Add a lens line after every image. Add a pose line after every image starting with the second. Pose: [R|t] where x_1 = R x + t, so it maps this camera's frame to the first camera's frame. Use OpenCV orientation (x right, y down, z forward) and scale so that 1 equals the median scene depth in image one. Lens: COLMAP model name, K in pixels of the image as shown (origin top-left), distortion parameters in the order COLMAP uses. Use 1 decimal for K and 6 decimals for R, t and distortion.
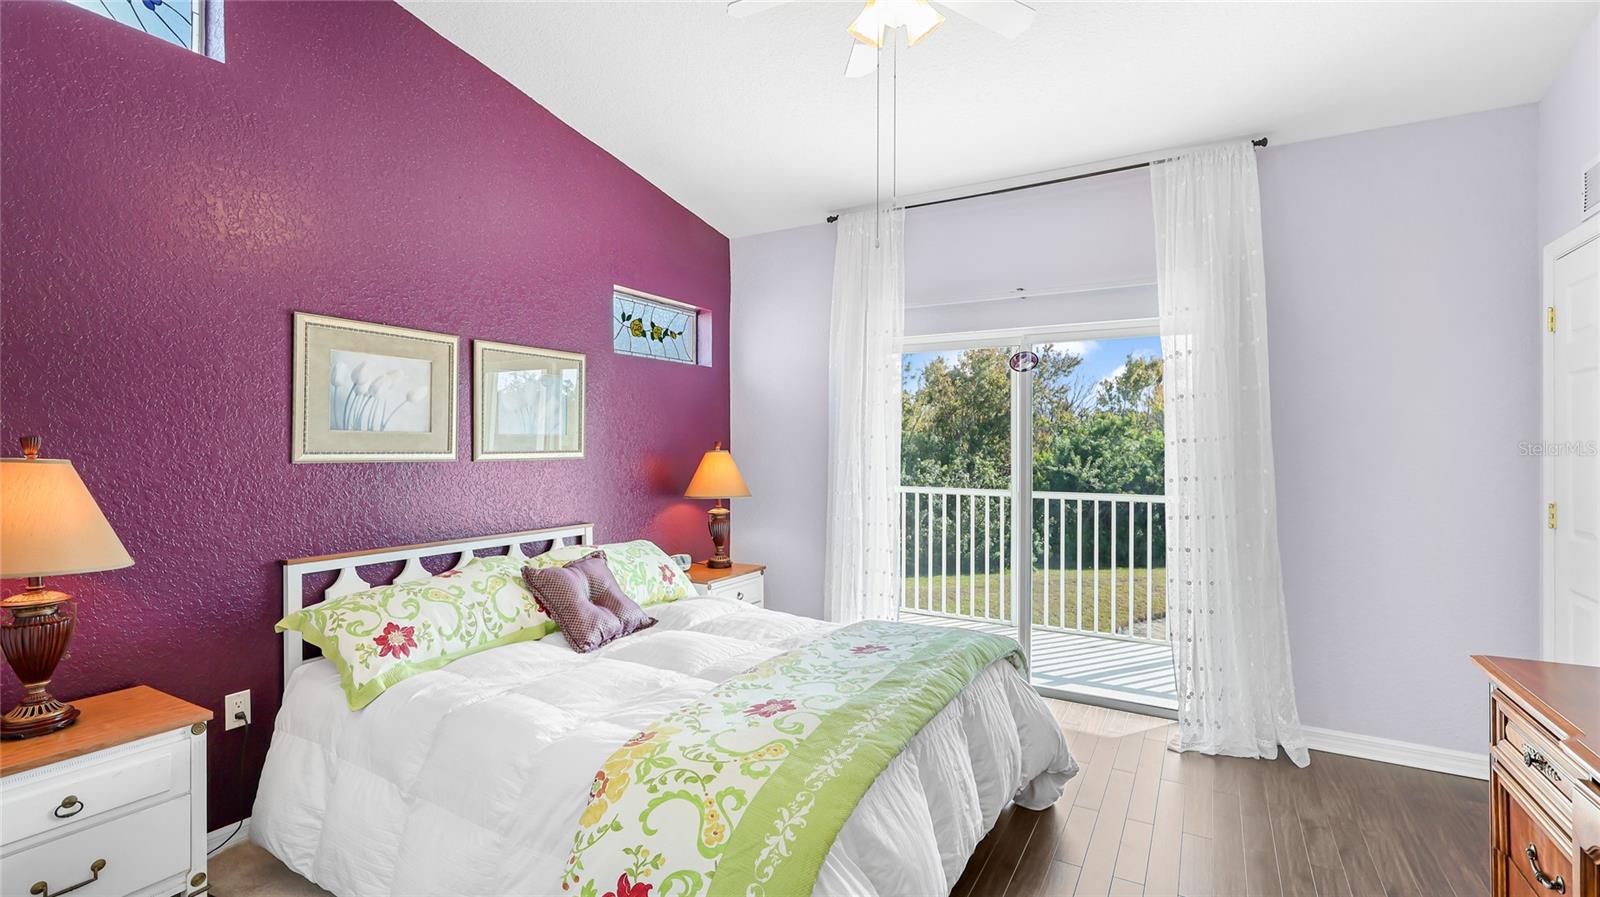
lens RADIAL K [[710.6, 0, 800.0], [0, 710.6, 448.5], [0, 0, 1]] dist [-0.002375, -0.000230]
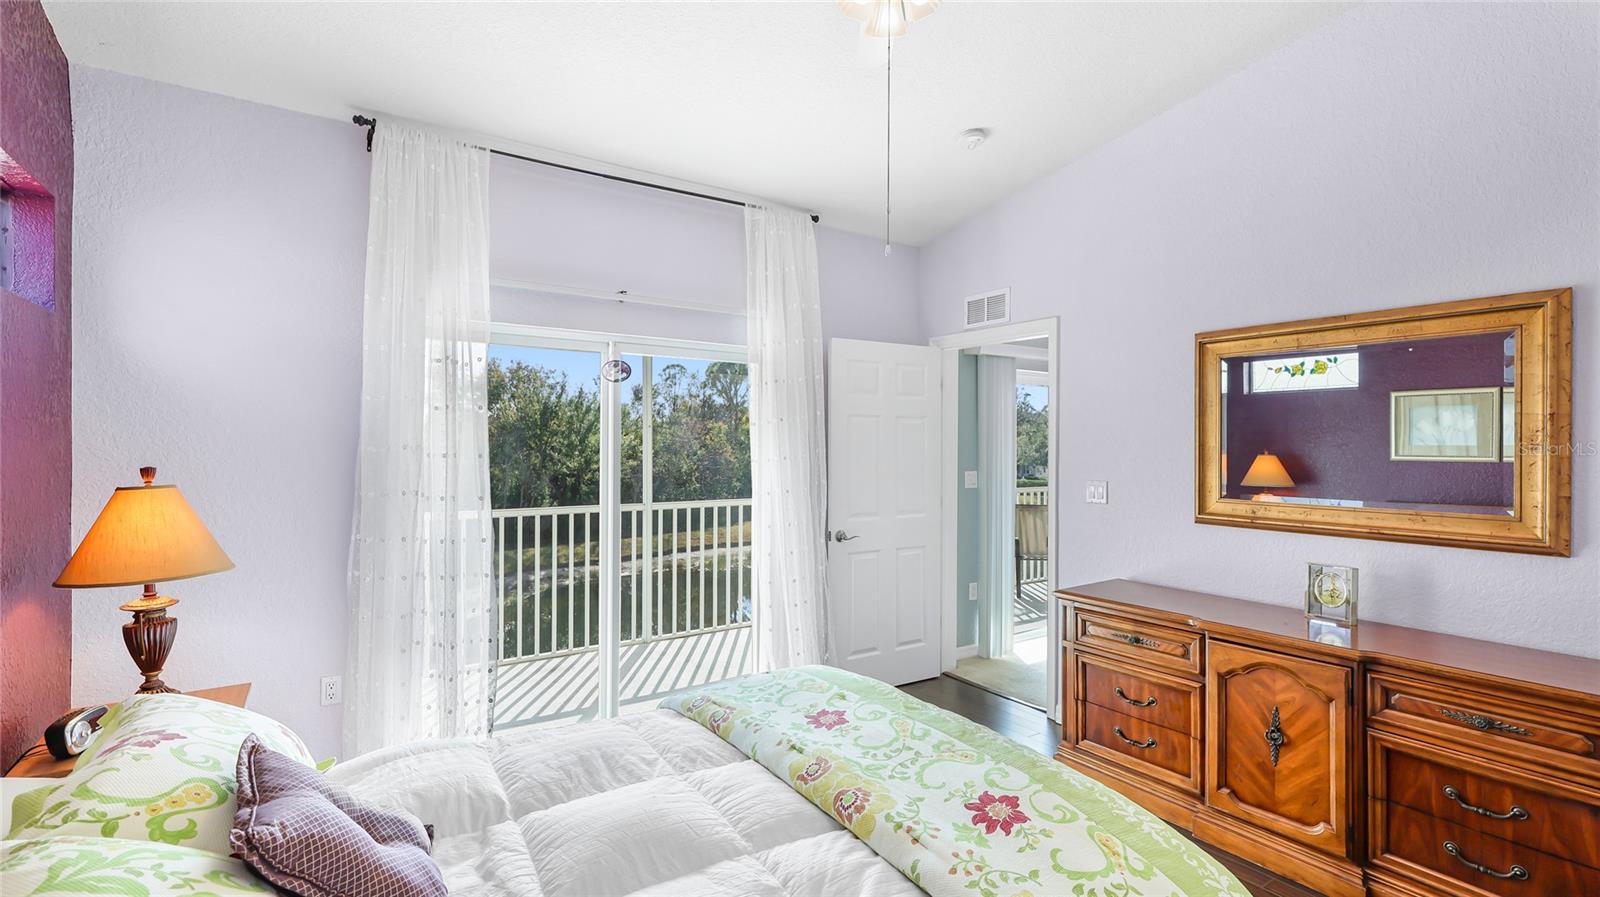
lens RADIAL K [[710.6, 0, 800.0], [0, 710.6, 448.5], [0, 0, 1]] dist [-0.002375, -0.000230]
pose [[0.445582, -0.003758, 0.895233, -0.451874], [0.001485, 0.999993, 0.003459, -0.028590], [-0.895240, -0.000212, 0.445584, 0.435770]]
